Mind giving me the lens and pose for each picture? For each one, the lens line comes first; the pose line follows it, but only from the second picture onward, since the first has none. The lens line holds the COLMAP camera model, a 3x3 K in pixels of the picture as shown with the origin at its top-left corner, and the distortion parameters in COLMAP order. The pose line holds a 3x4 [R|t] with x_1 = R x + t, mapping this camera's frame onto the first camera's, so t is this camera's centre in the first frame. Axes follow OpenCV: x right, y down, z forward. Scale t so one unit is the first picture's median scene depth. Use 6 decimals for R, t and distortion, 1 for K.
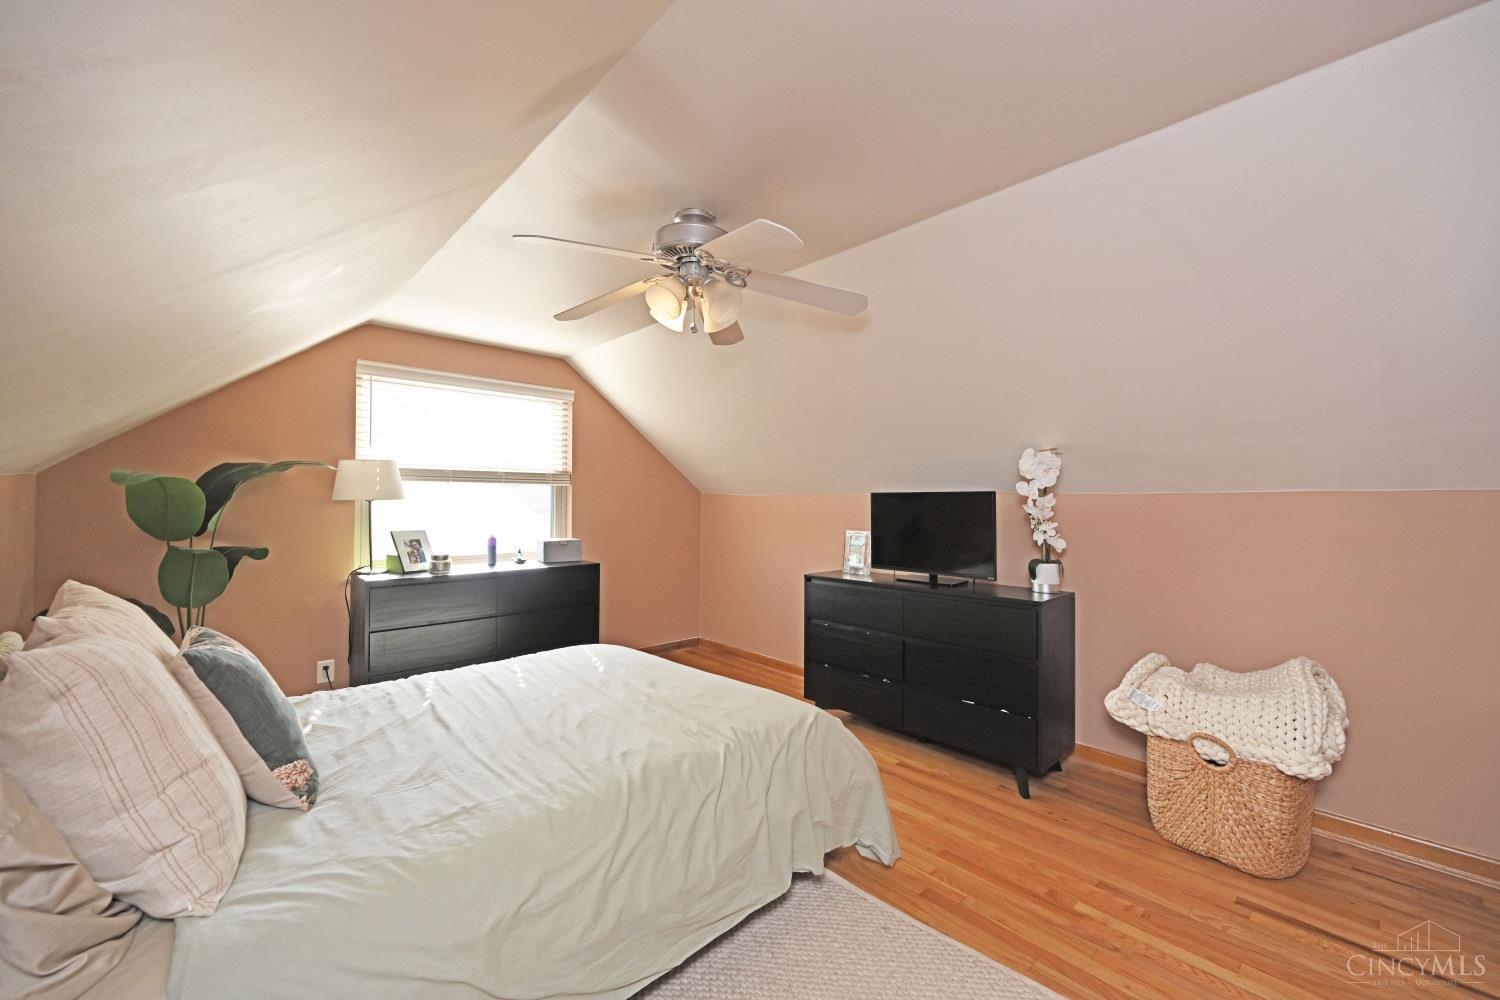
lens RADIAL K [[587.5, 0, 755.5], [0, 587.5, 501.9], [0, 0, 1]] dist [0.000588, 0.000013]
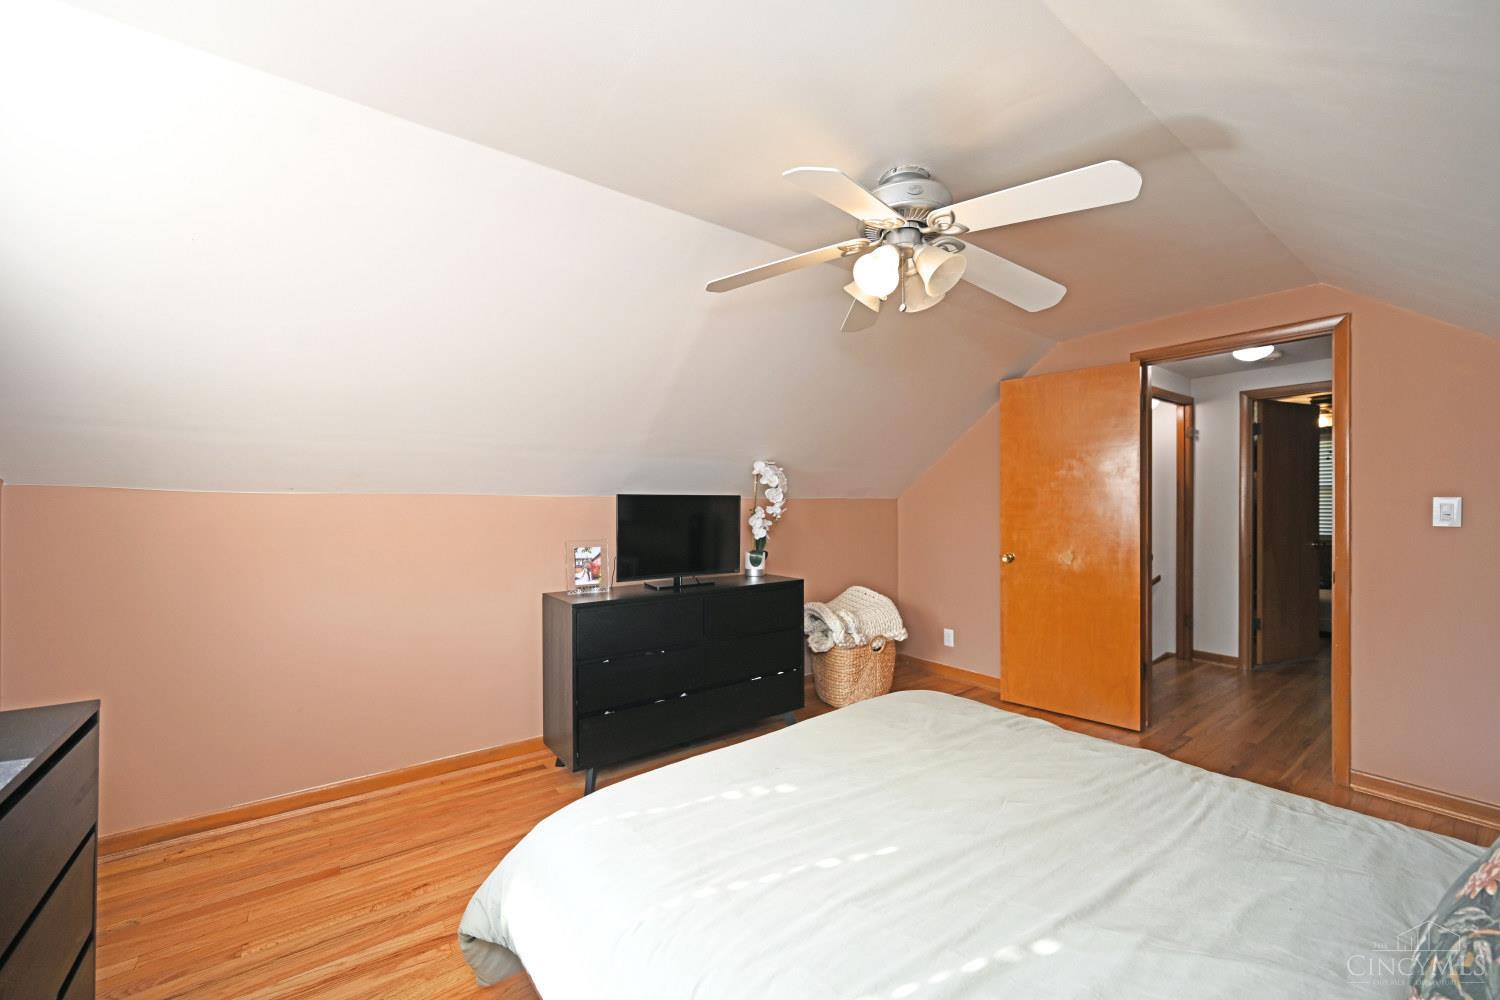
lens RADIAL K [[587.5, 0, 753.0], [0, 587.5, 504.7], [0, 0, 1]] dist [0.000588, 0.000013]
pose [[0.114814, -0.004532, 0.993377, -0.746802], [0.000936, 0.999990, 0.004454, -0.004586], [-0.993387, 0.000419, 0.114817, 0.840238]]
